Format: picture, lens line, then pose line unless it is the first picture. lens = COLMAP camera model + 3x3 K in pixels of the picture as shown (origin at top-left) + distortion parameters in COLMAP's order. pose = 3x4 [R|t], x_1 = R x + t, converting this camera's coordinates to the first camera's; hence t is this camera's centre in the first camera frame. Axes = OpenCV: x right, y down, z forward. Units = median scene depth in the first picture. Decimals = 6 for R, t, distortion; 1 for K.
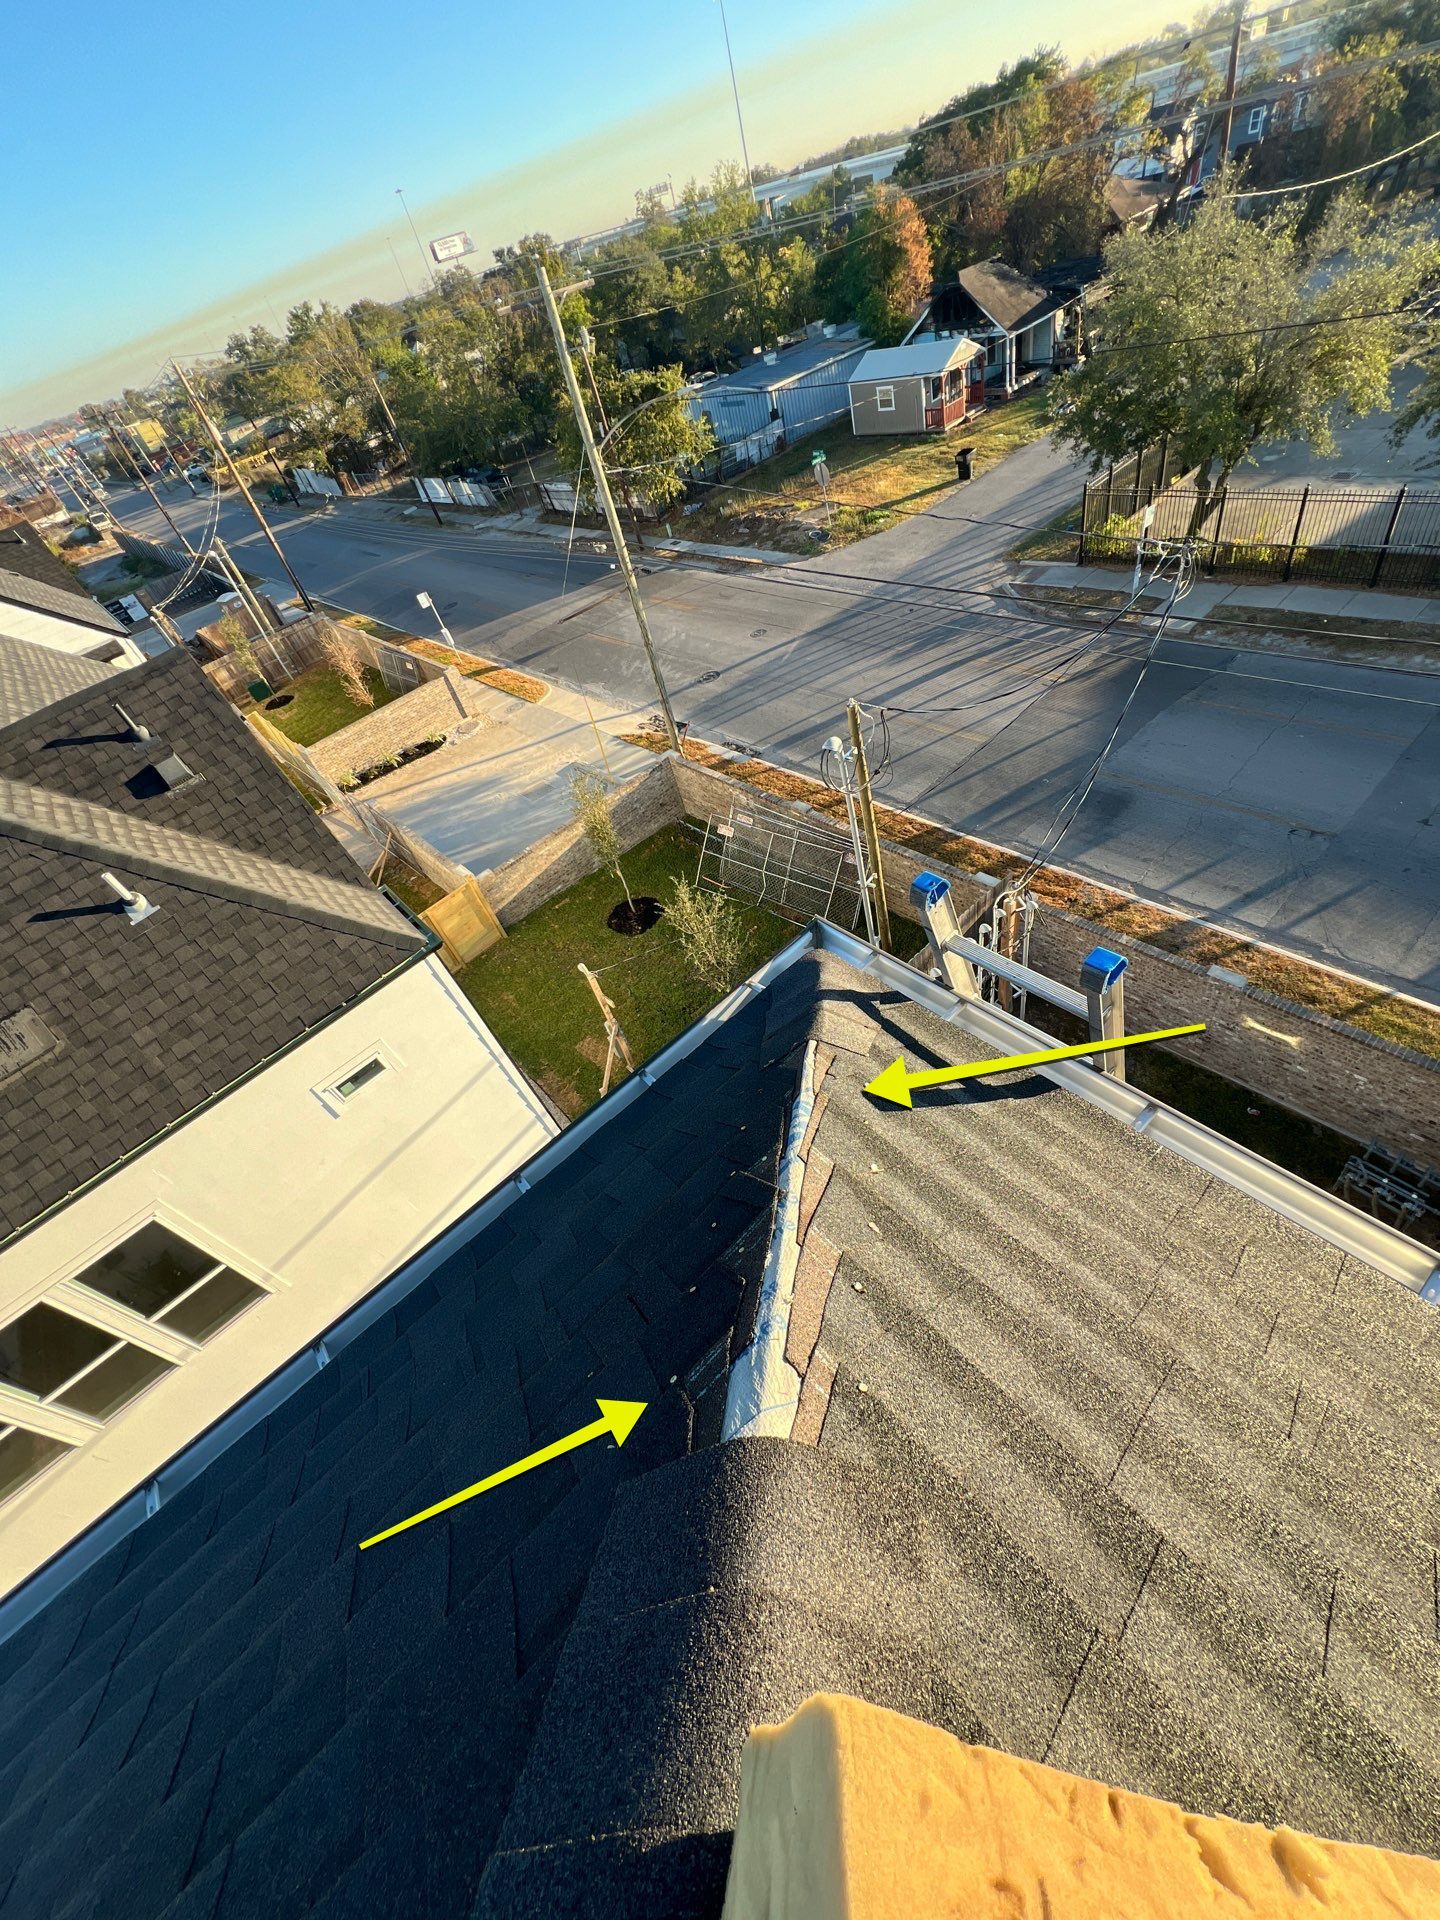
lens RADIAL K [[768.8, 0, 722.9], [0, 768.8, 956.7], [0, 0, 1]] dist [-0.003089, 0.000342]
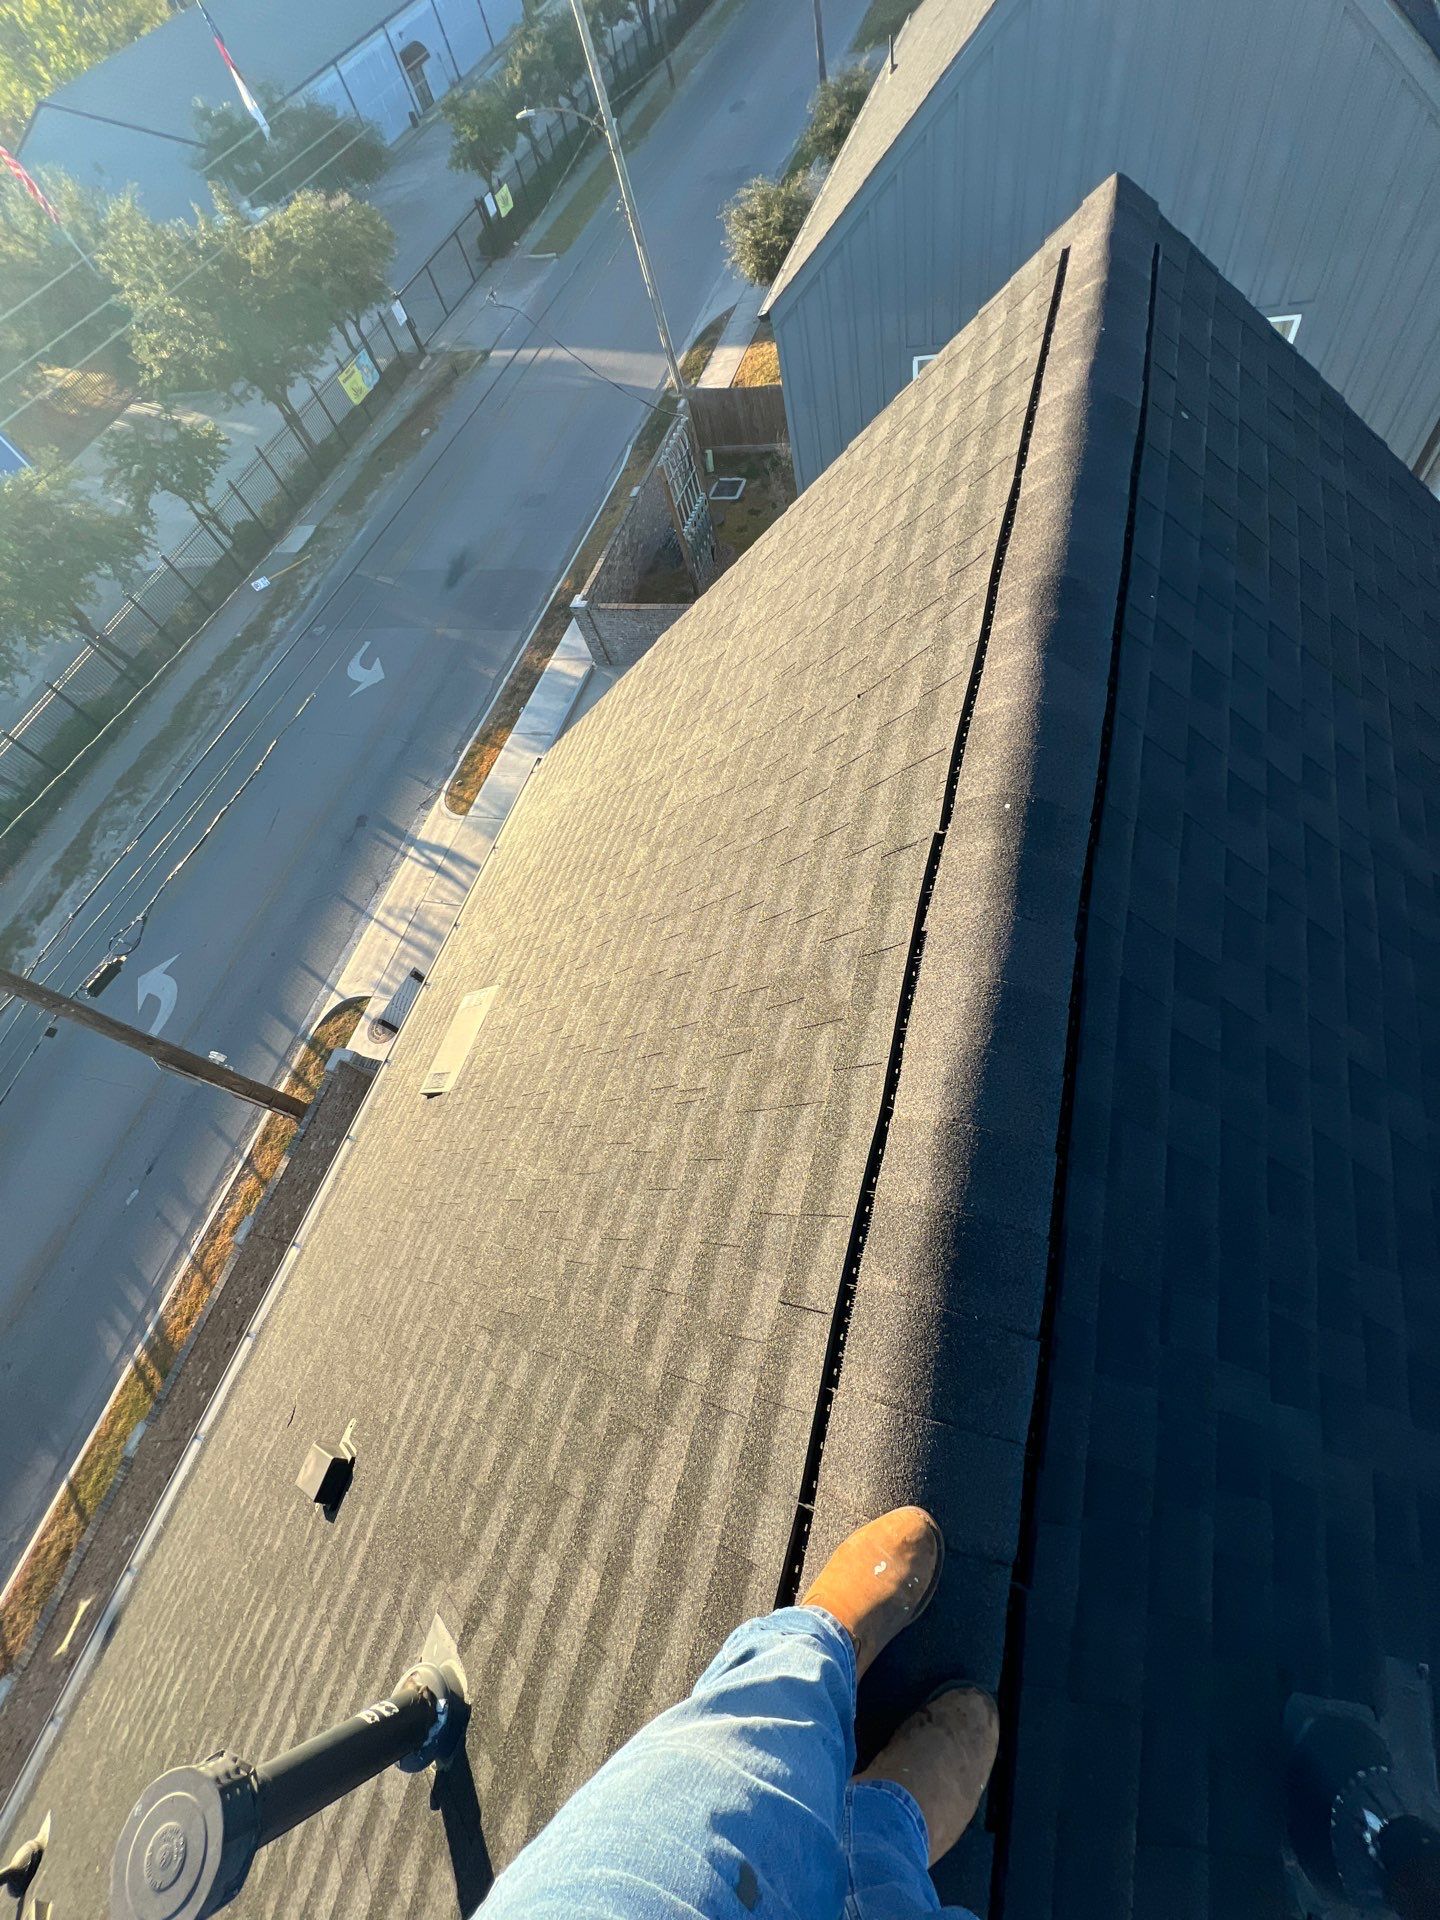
lens RADIAL K [[767.3, 0, 724.2], [0, 767.3, 957.8], [0, 0, 1]] dist [-0.003692, 0.000629]
pose [[-0.444772, -0.554924, 0.703020, 0.031820], [0.820126, 0.063128, 0.568690, 0.078017], [-0.359960, 0.829502, 0.427030, -0.253165]]
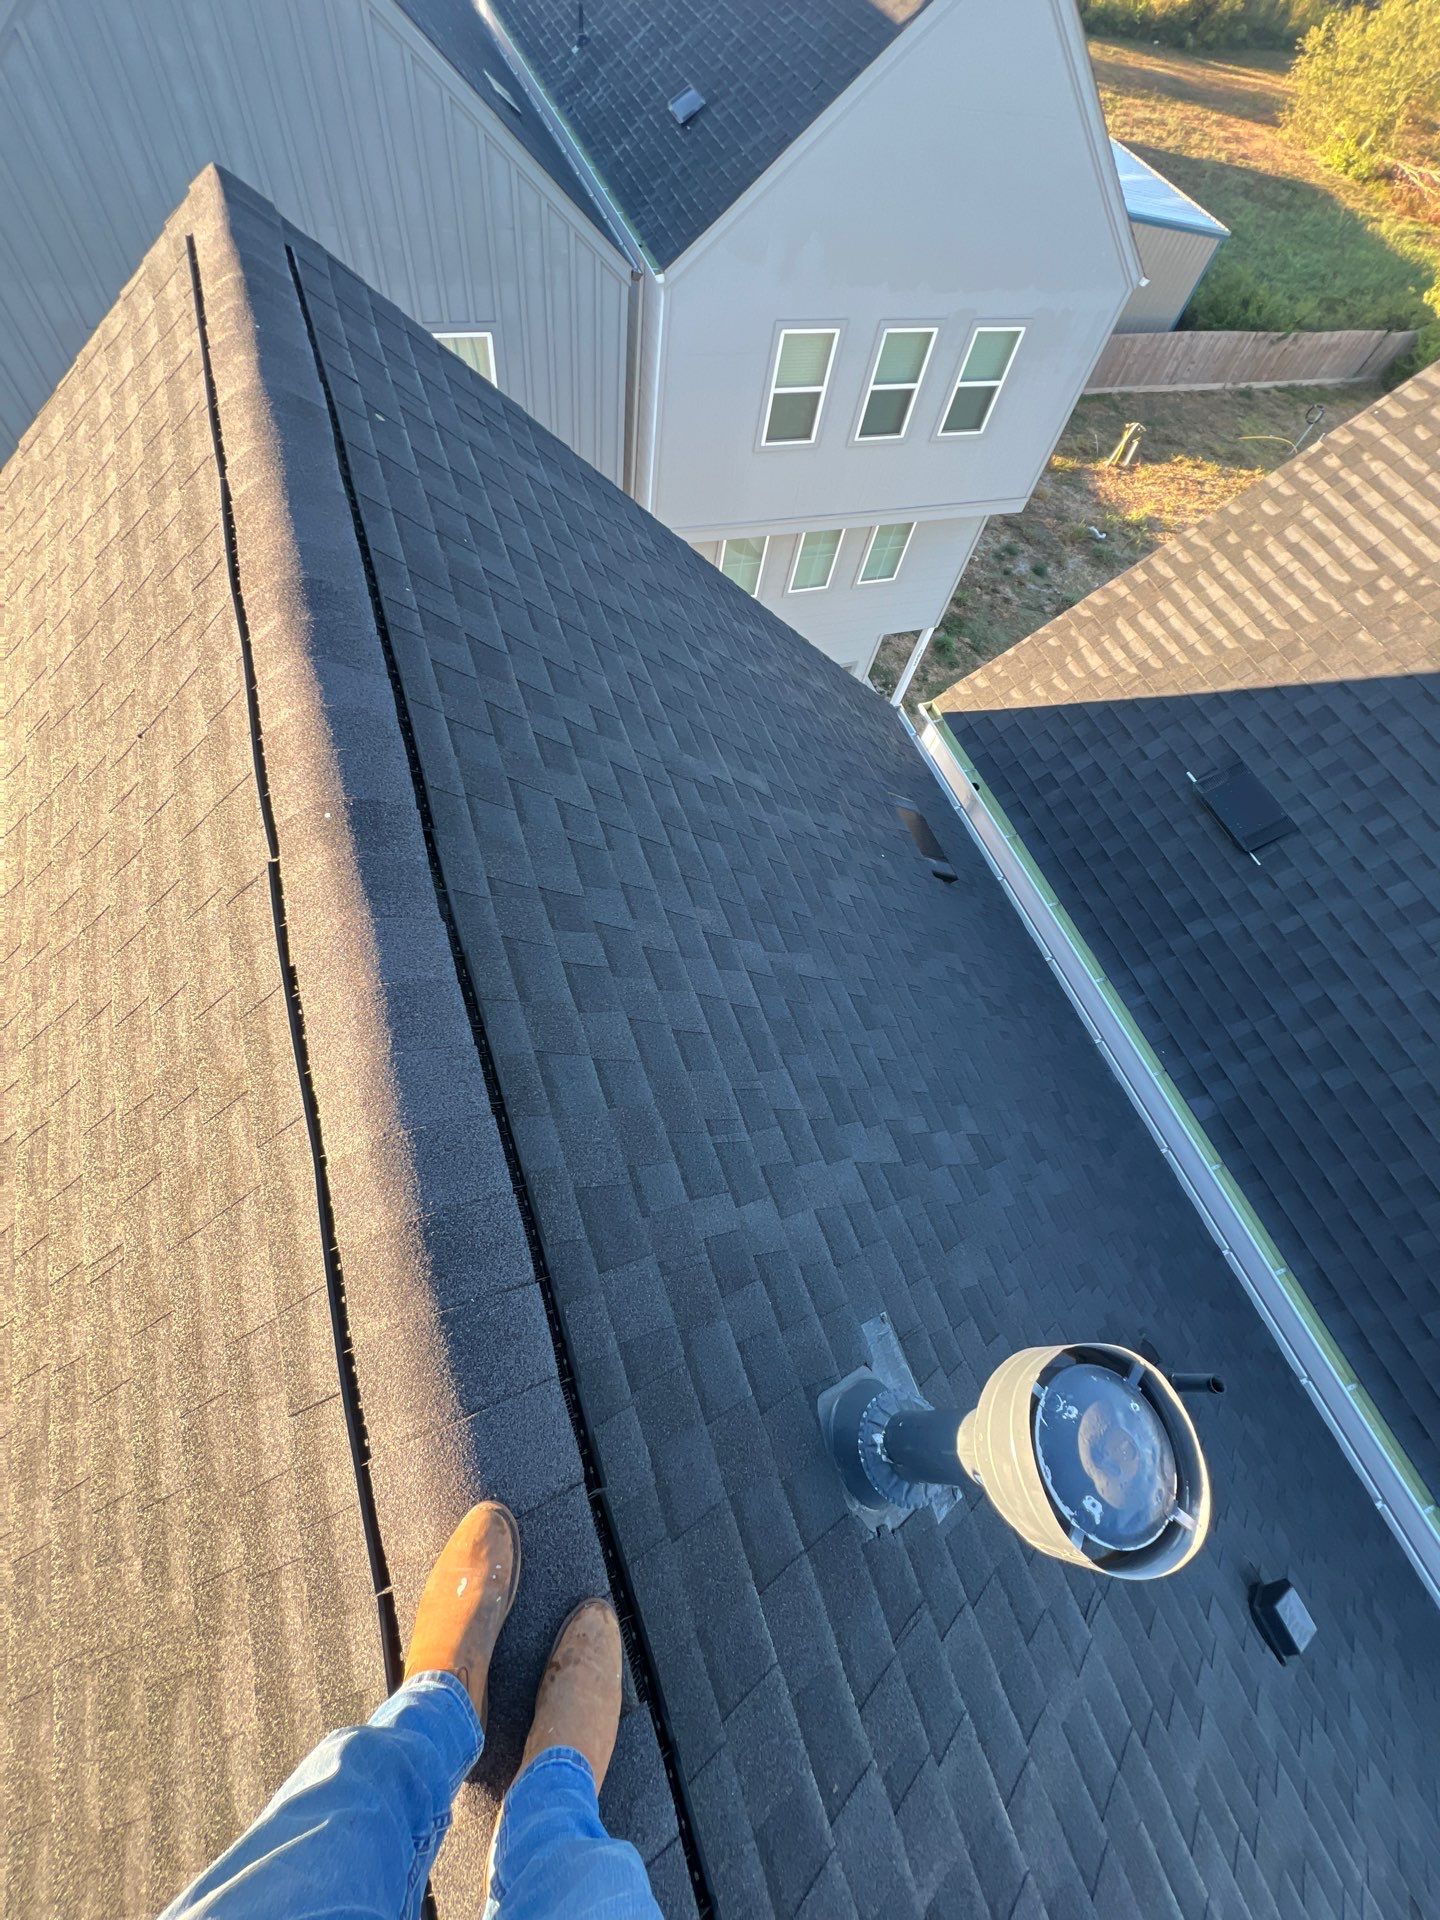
lens RADIAL K [[766.3, 0, 724.1], [0, 766.3, 958.5], [0, 0, 1]] dist [-0.002792, 0.000232]
pose [[-0.931353, -0.263186, 0.251625, 0.025211], [0.302552, -0.174863, 0.936955, 0.082100], [-0.202593, 0.948766, 0.242487, -0.255235]]
